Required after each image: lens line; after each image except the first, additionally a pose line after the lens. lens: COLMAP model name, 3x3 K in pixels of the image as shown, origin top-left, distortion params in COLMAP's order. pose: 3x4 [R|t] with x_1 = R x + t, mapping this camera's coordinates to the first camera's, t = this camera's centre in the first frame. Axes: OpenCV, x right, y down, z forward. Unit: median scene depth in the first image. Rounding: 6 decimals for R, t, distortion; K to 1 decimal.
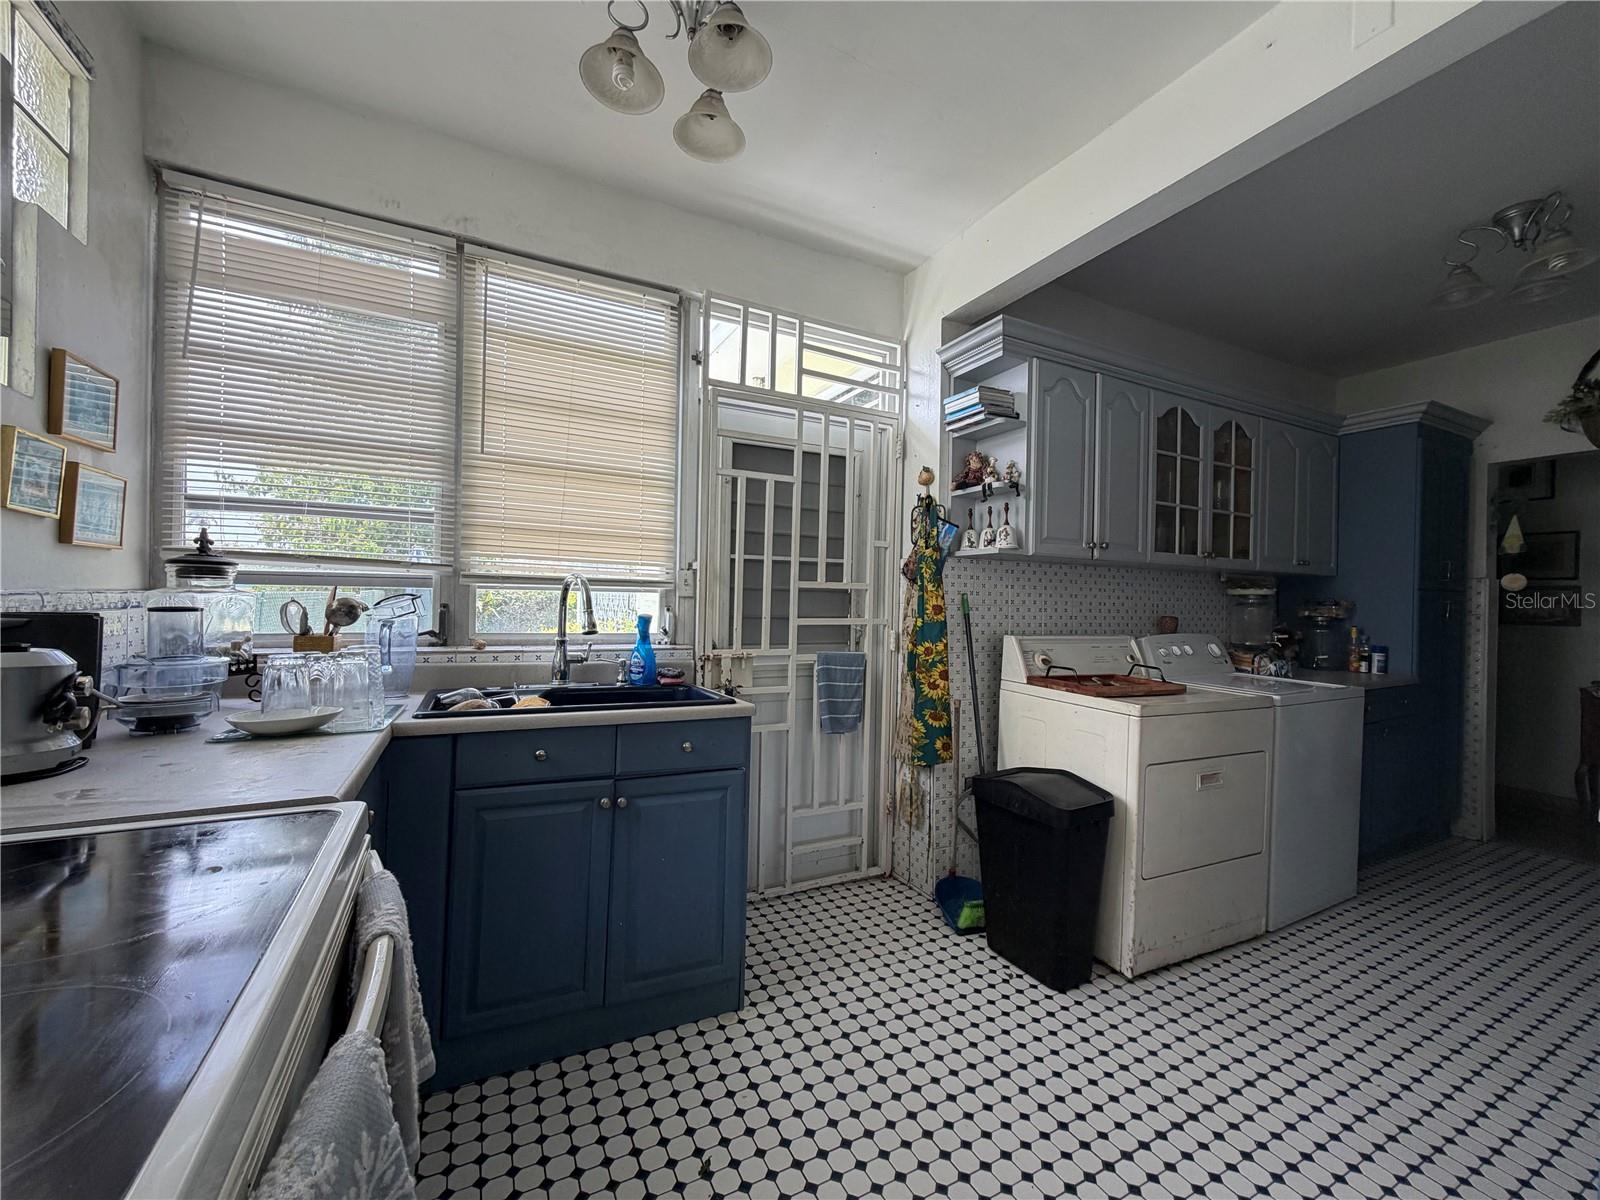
lens RADIAL K [[637.3, 0, 804.6], [0, 637.3, 601.8], [0, 0, 1]] dist [-0.000981, 0.000307]
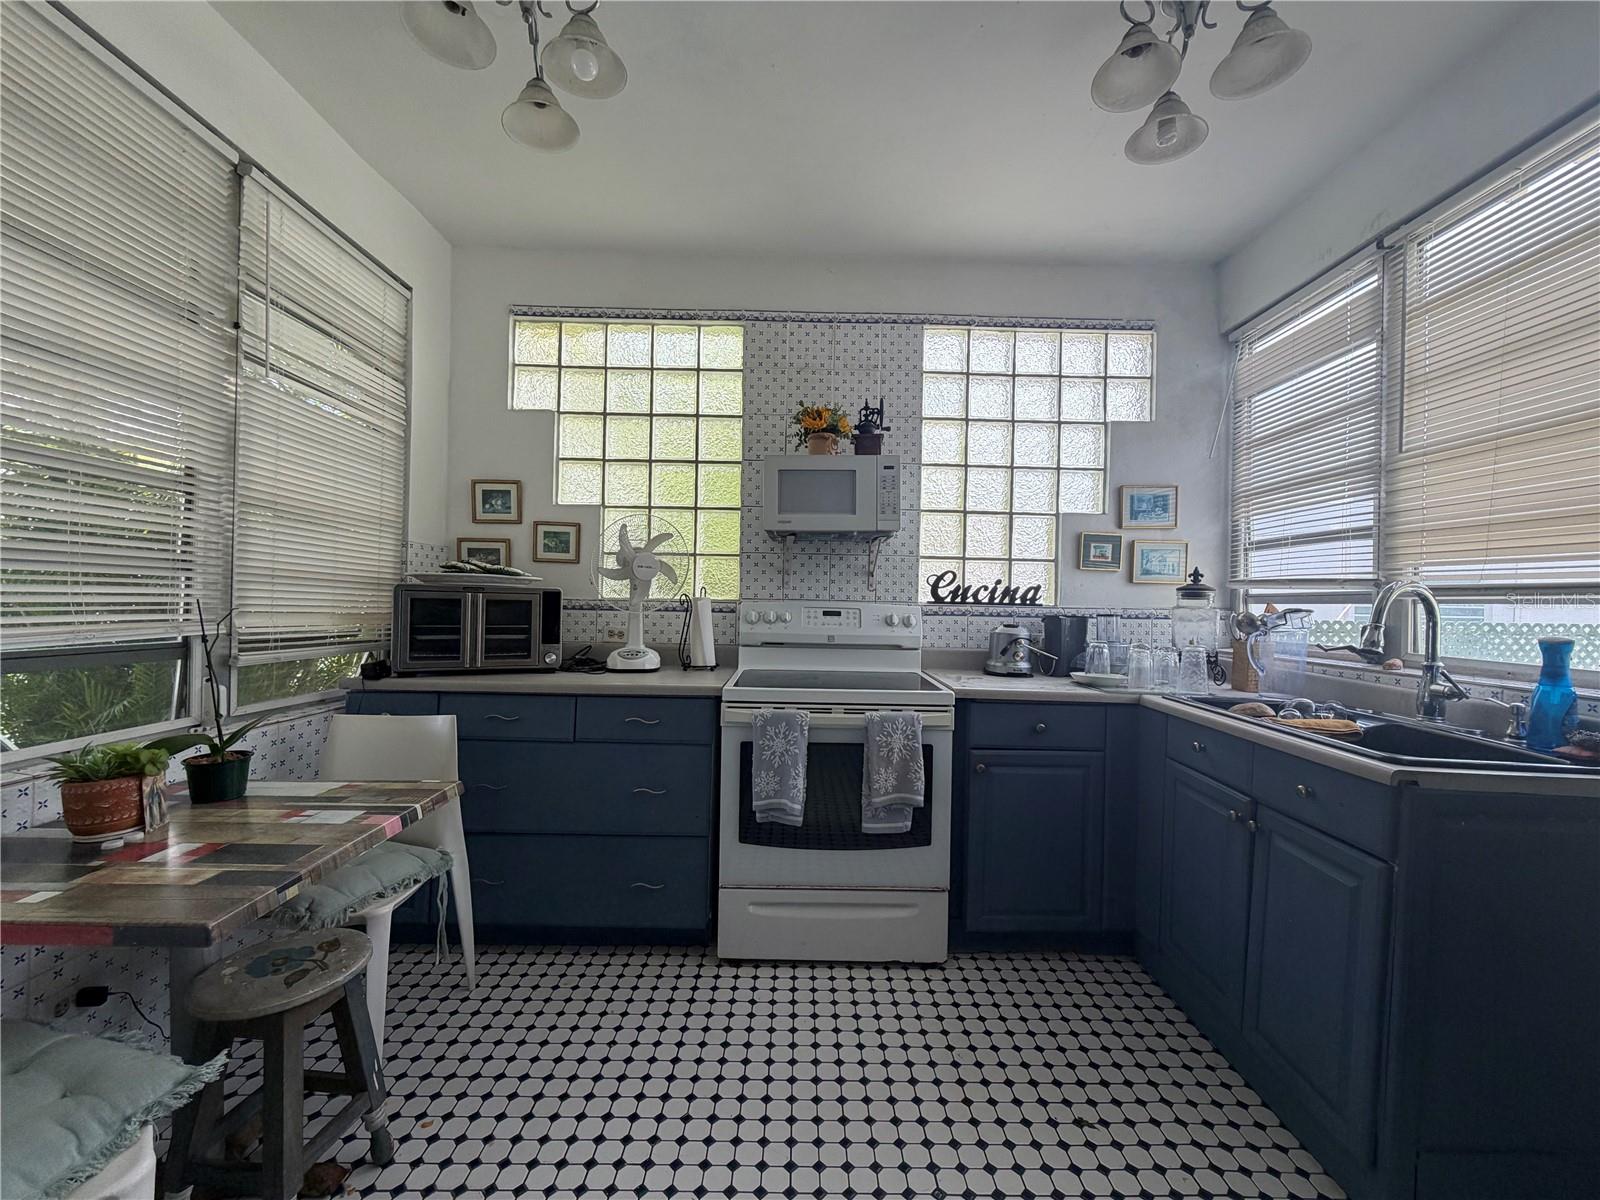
lens RADIAL K [[637.3, 0, 806.5], [0, 637.3, 600.6], [0, 0, 1]] dist [-0.000981, 0.000307]
pose [[-0.448914, -0.028575, -0.893118, 0.535386], [-0.028930, 0.999429, -0.017435, 0.012495], [0.893106, 0.018011, -0.449485, 0.527838]]
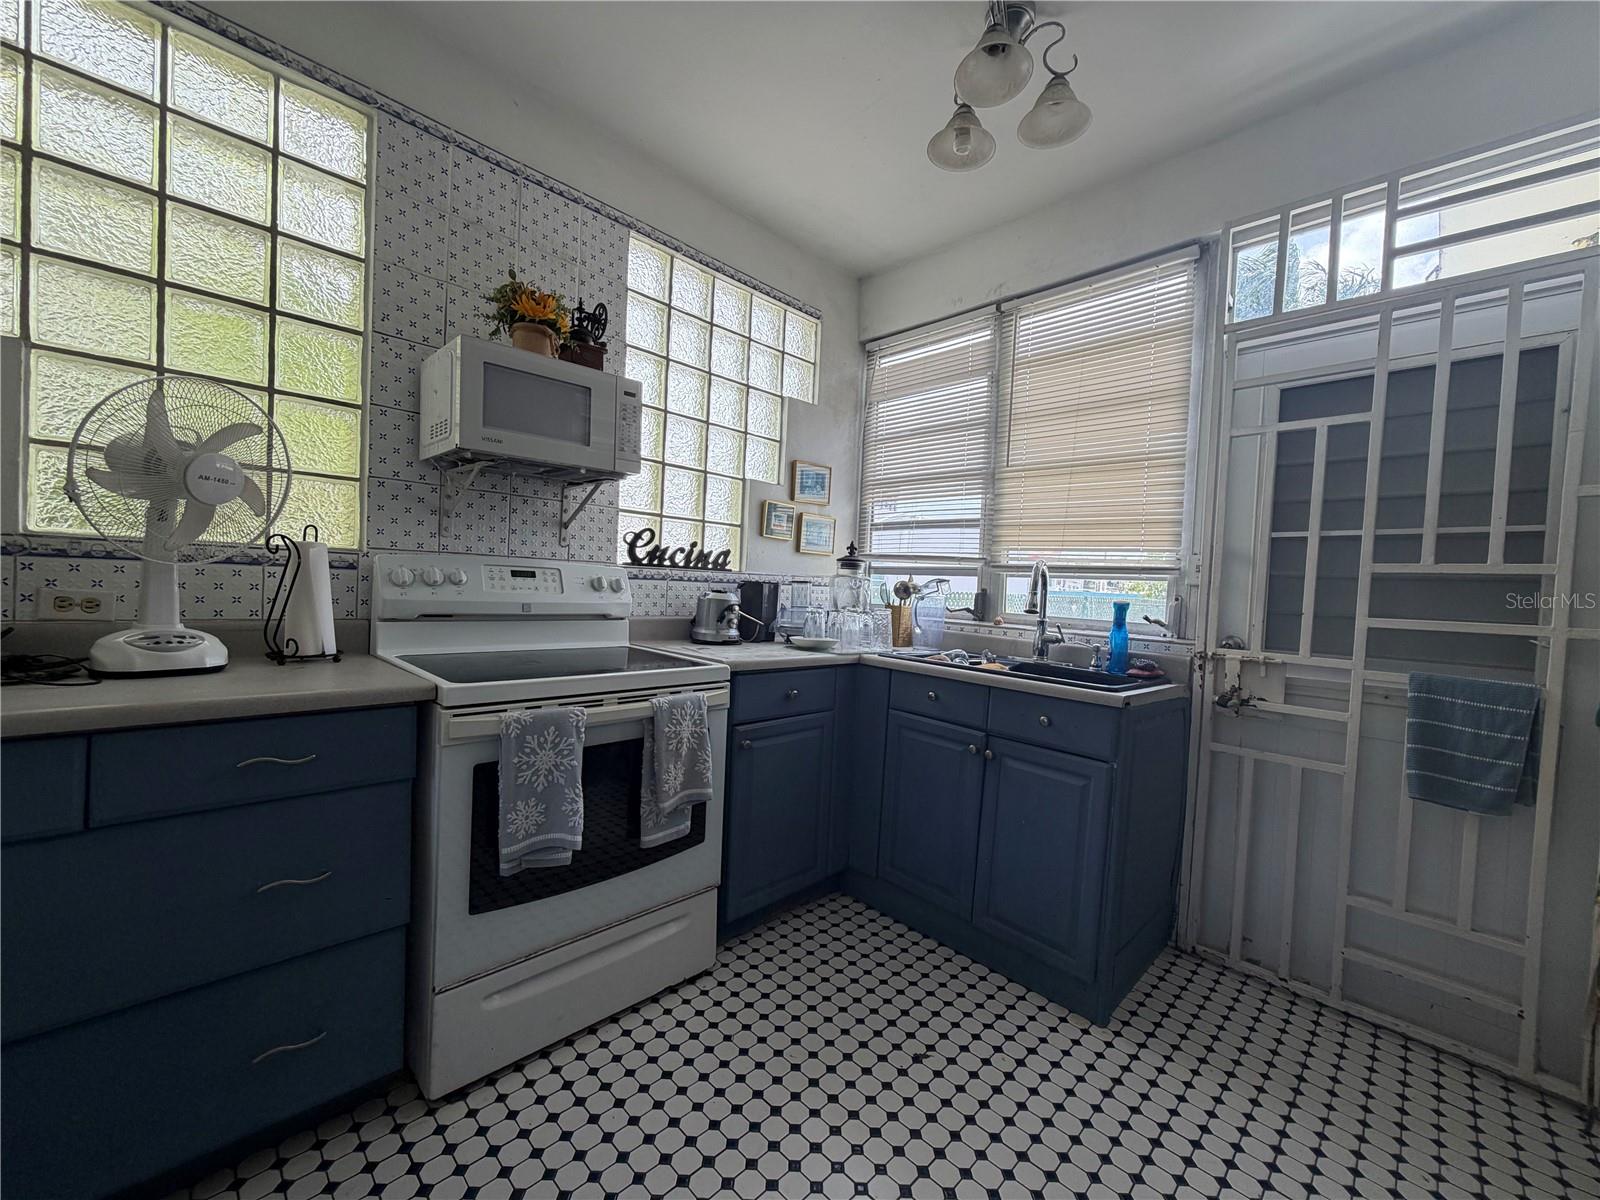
lens RADIAL K [[637.3, 0, 805.0], [0, 637.3, 601.1], [0, 0, 1]] dist [-0.000981, 0.000307]
pose [[0.310290, 0.020037, -0.950431, 0.440712], [-0.040662, 0.999143, 0.007789, 0.026473], [0.949772, 0.036229, 0.310838, 0.202898]]
